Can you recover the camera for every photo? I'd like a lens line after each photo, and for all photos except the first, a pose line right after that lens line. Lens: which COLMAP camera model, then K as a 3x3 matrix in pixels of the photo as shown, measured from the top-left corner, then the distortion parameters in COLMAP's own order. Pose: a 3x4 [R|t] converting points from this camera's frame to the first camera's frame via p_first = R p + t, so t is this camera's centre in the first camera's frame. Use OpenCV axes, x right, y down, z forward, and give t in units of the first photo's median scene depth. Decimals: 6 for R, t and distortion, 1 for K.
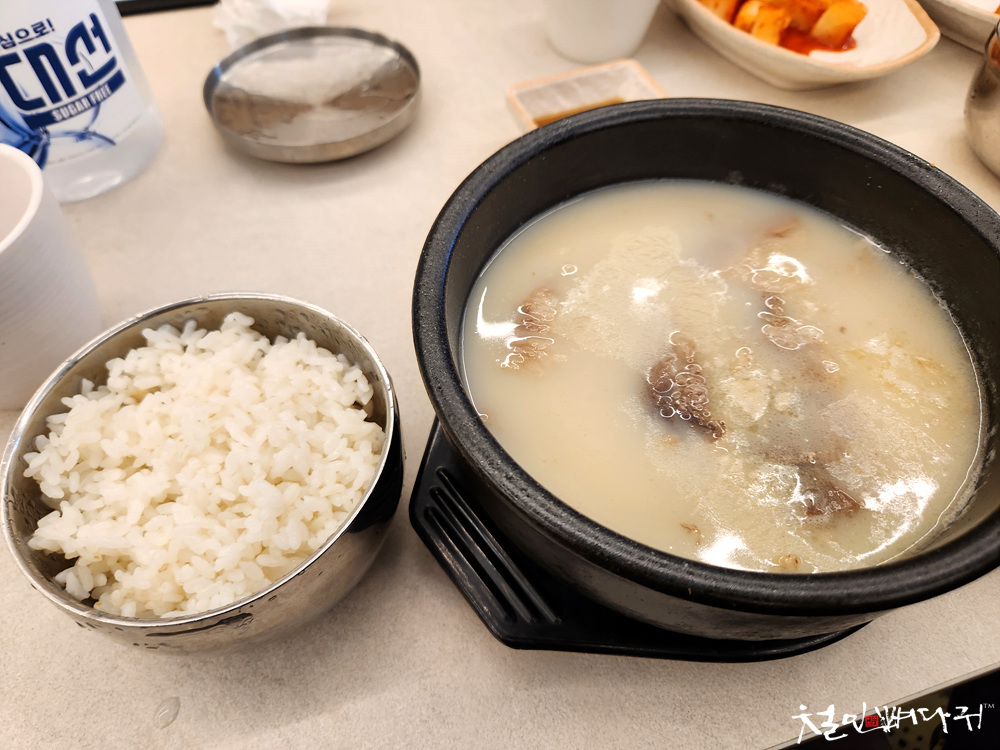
lens RADIAL K [[661.3, 0, 500.0], [0, 661.3, 375.0], [0, 0, 1]] dist [0.047576, -0.035643]
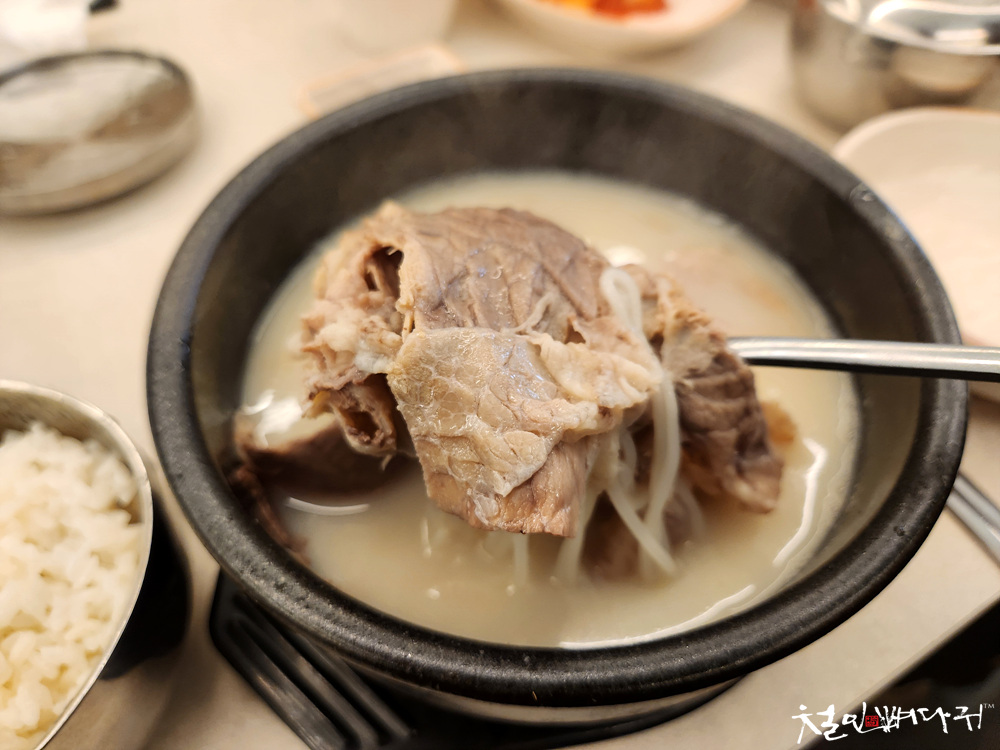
lens RADIAL K [[677.6, 0, 500.0], [0, 677.6, 375.0], [0, 0, 1]] dist [-0.002522, -0.002859]
pose [[0.977728, -0.169633, 0.123580, 0.156817], [0.172686, 0.984873, -0.014344, -0.016473], [-0.119277, 0.035365, 0.992231, 0.178221]]
